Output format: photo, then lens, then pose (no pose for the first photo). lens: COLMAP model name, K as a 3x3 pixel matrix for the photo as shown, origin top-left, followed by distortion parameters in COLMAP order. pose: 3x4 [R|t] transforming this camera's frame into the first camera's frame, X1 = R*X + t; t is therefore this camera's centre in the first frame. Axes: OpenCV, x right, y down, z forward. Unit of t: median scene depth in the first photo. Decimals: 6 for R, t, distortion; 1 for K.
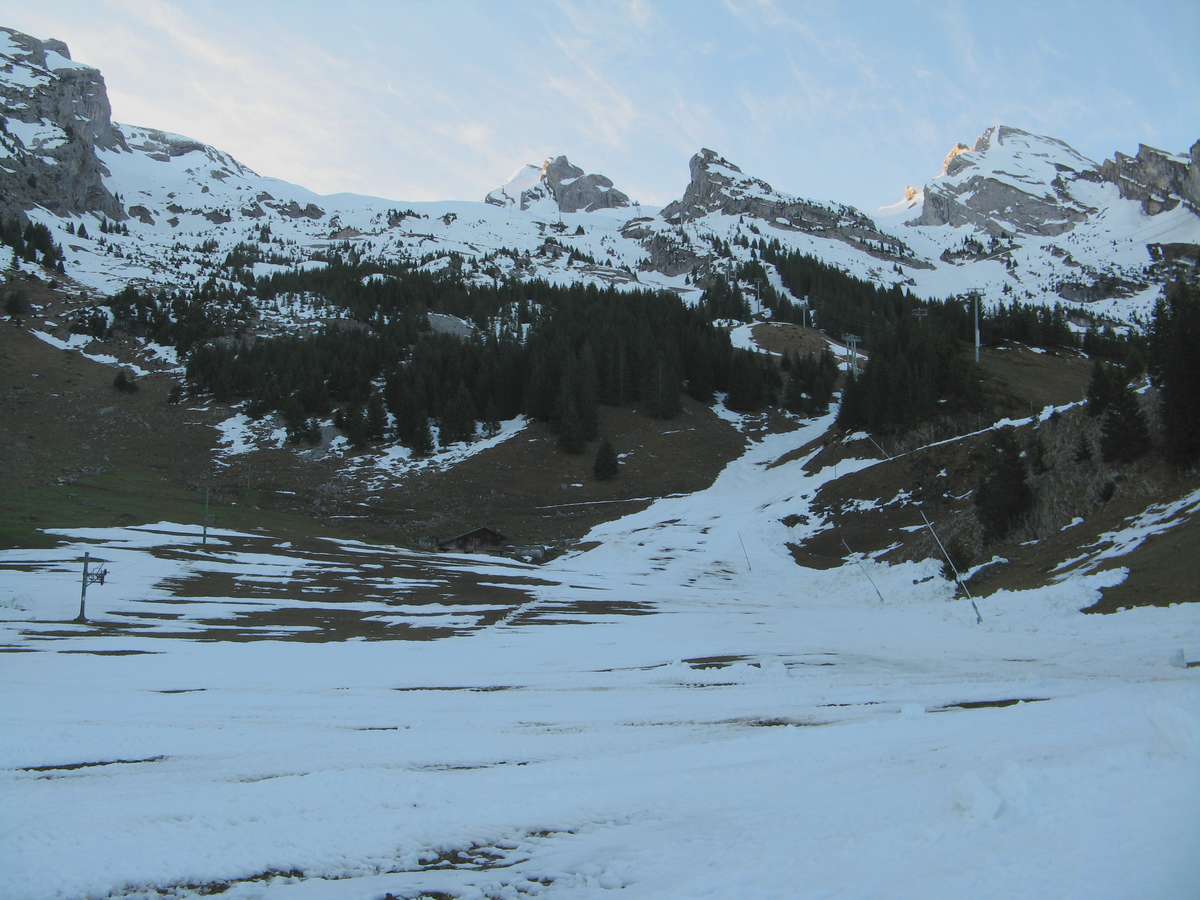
lens RADIAL K [[1246.5, 0, 600.0], [0, 1246.5, 450.0], [0, 0, 1]] dist [-0.194789, 0.224276]
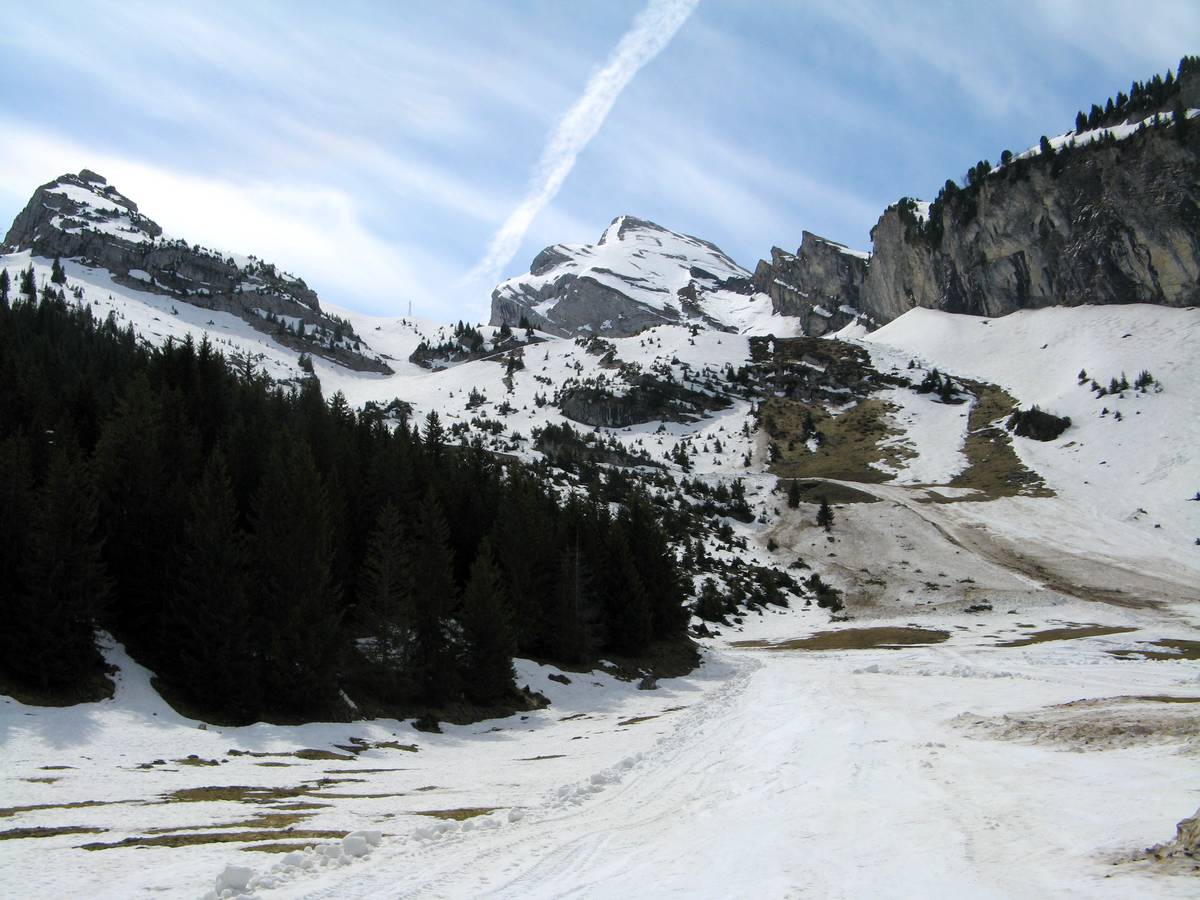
lens RADIAL K [[1755.3, 0, 600.0], [0, 1755.3, 450.0], [0, 0, 1]] dist [-0.028728, -0.020023]
pose [[0.959936, 0.072043, 0.270802, 0.136023], [-0.034505, 0.989421, -0.140907, -0.007572], [-0.278088, 0.125917, 0.952267, 0.212990]]
